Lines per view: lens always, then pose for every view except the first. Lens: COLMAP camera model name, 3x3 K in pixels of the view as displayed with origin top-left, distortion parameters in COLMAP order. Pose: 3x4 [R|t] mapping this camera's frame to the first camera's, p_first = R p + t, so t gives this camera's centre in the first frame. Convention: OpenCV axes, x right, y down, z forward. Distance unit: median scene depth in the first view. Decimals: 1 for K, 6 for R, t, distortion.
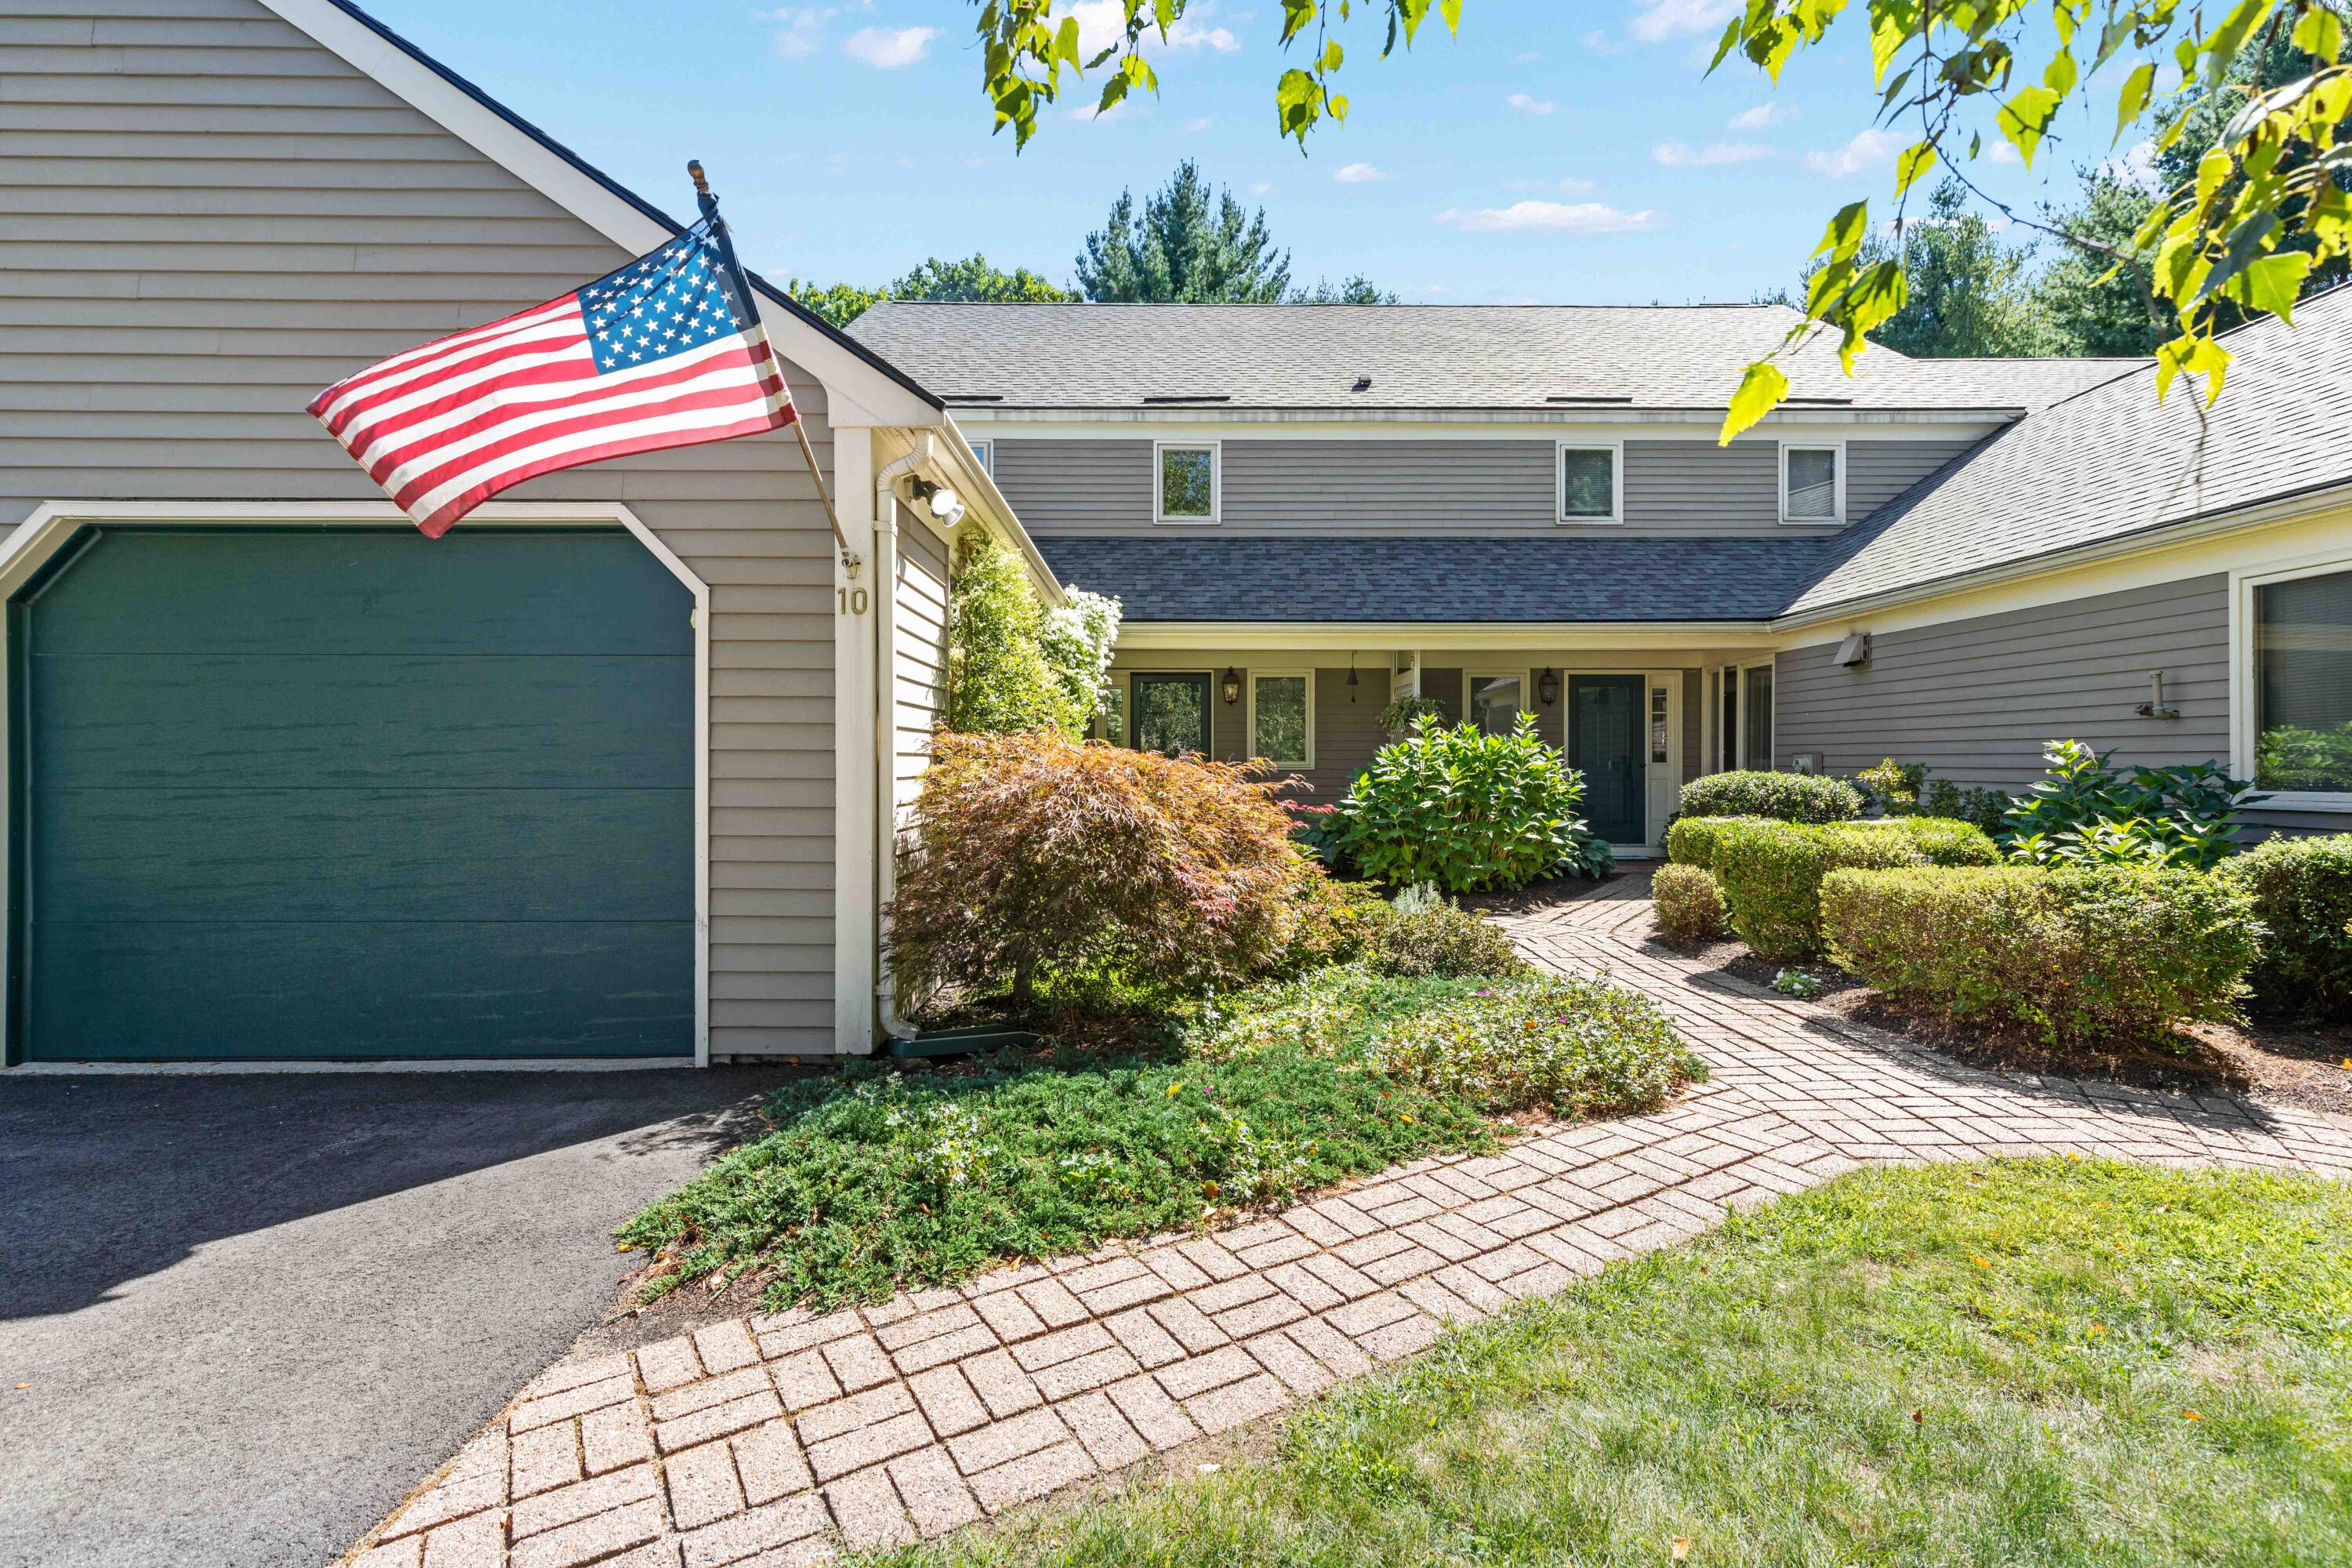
lens RADIAL K [[1064.3, 0, 1184.3], [0, 1064.3, 771.4], [0, 0, 1]] dist [0.008488, -0.001867]
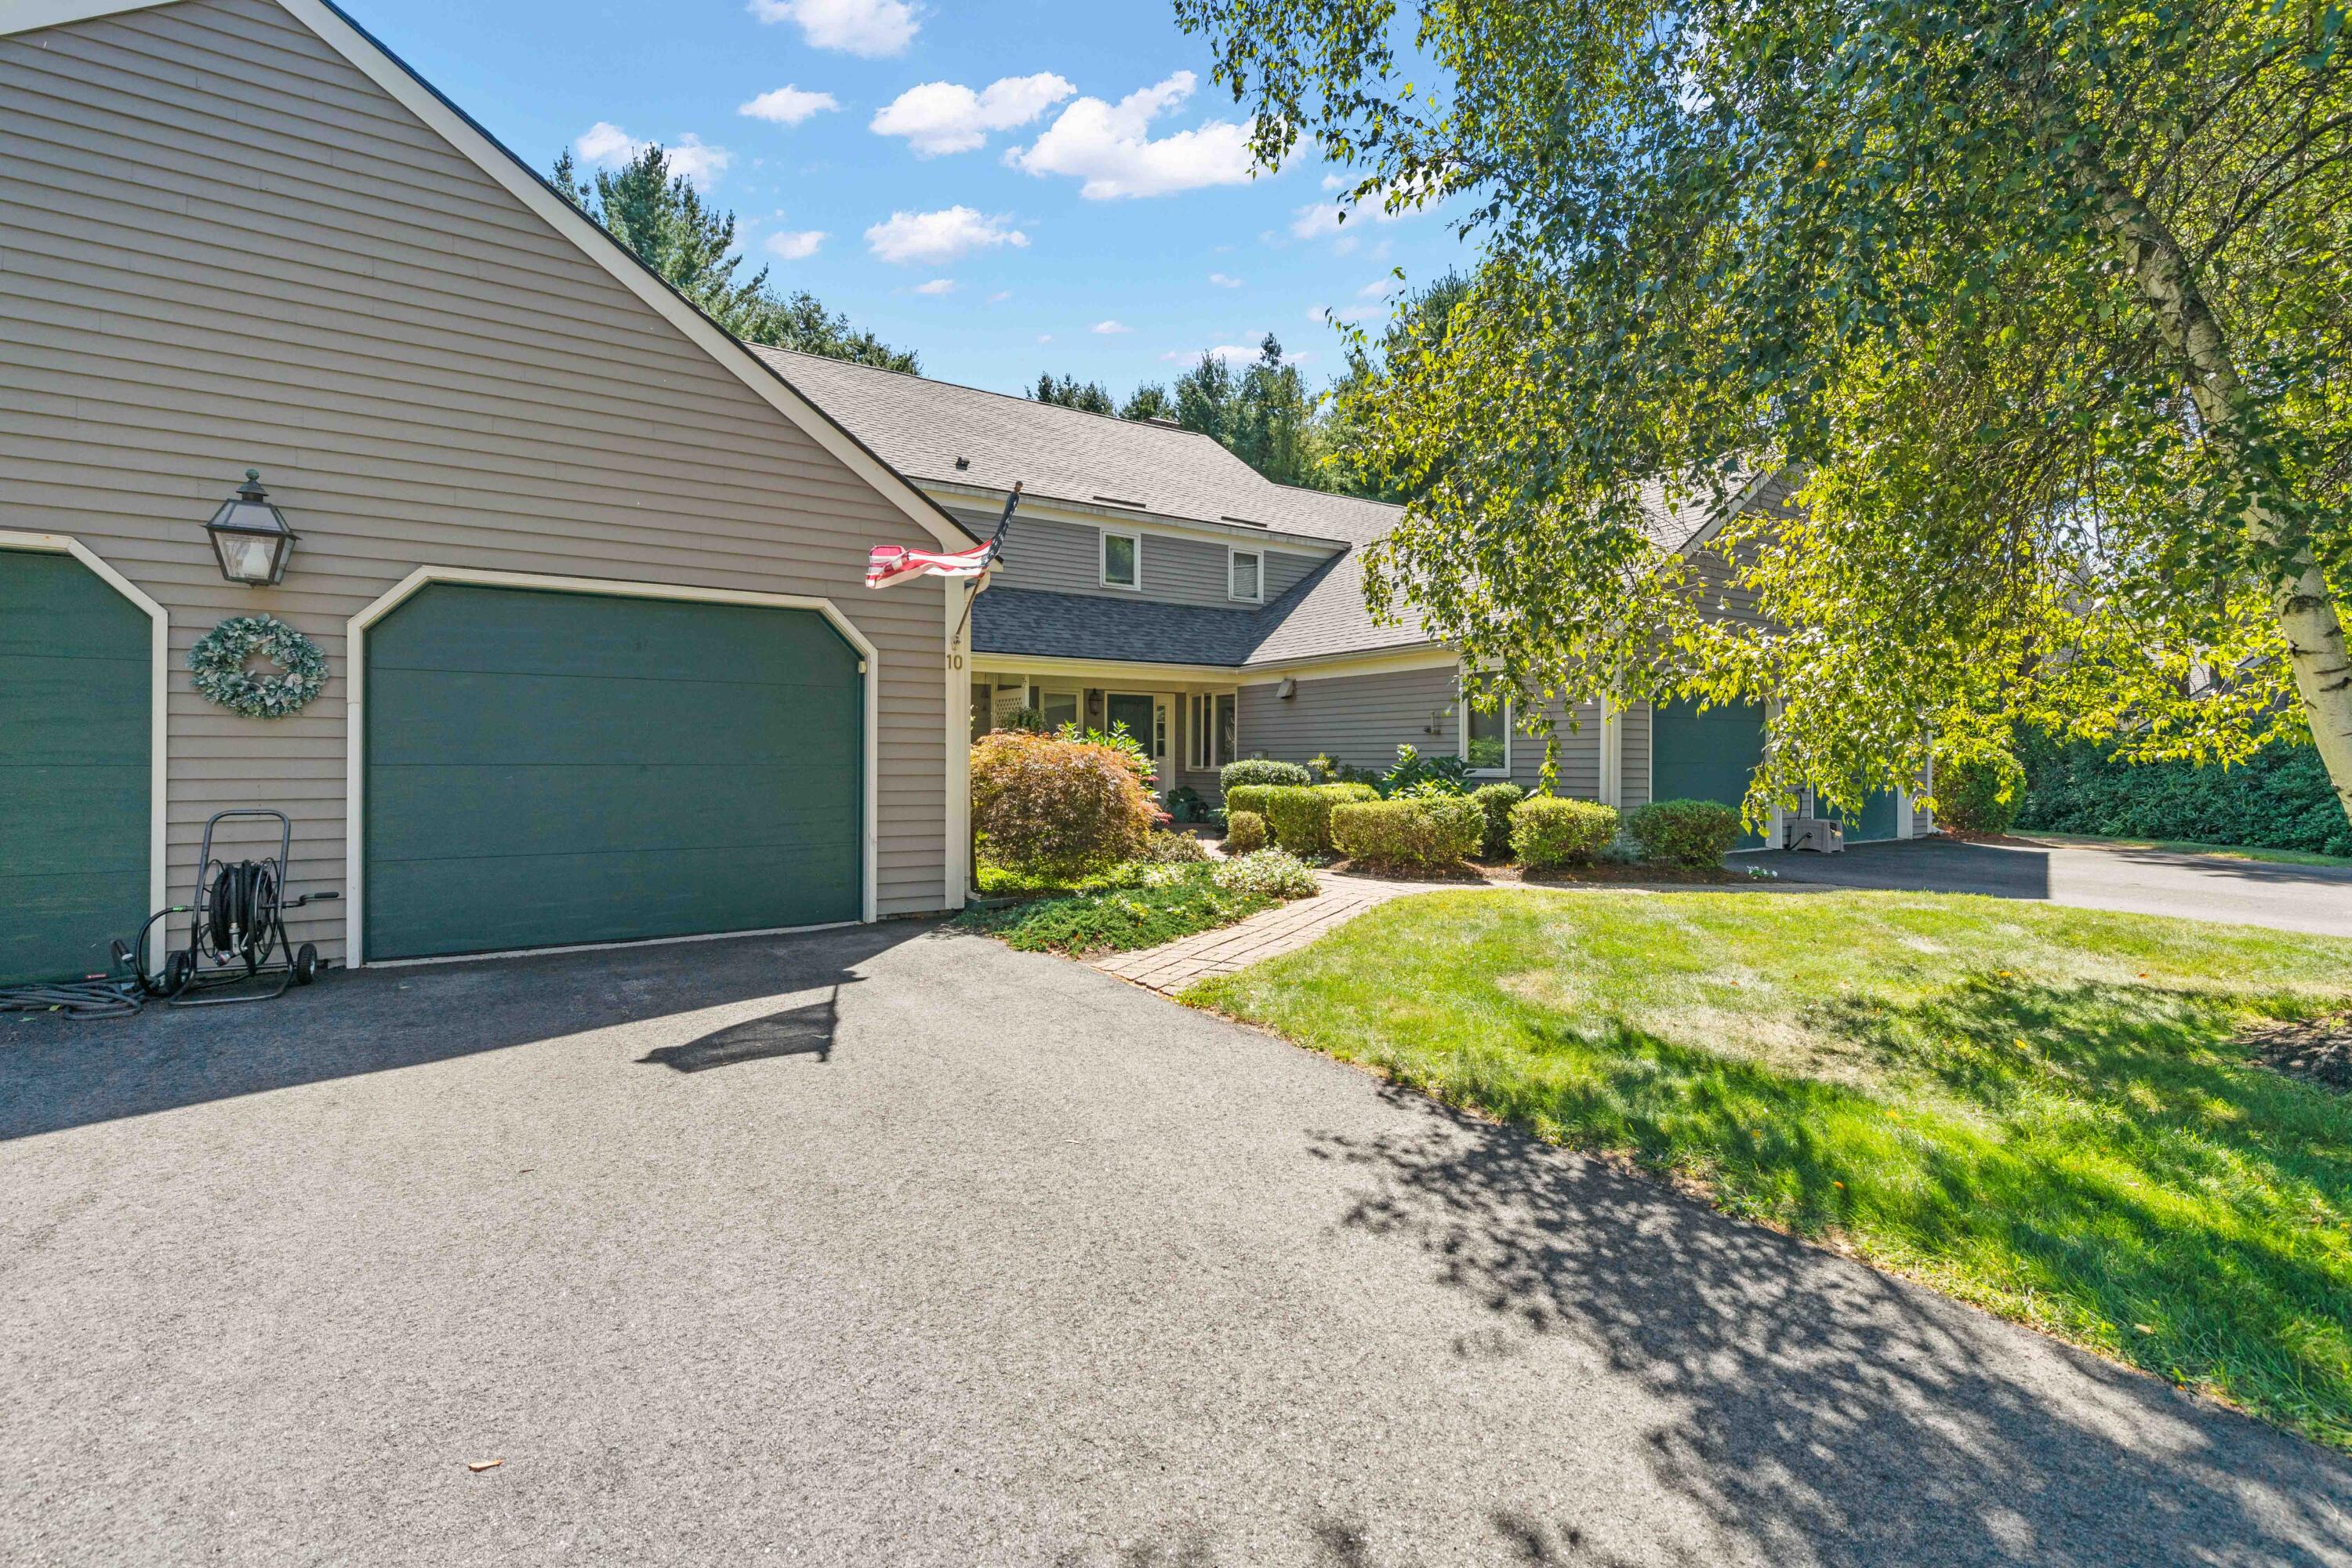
lens RADIAL K [[1064.3, 0, 1184.6], [0, 1064.3, 767.6], [0, 0, 1]] dist [0.008488, -0.001867]
pose [[0.843566, -0.002044, 0.537022, -0.466411], [0.002809, 0.999996, -0.000607, 0.011988], [-0.537018, 0.002021, 0.843568, -0.368996]]
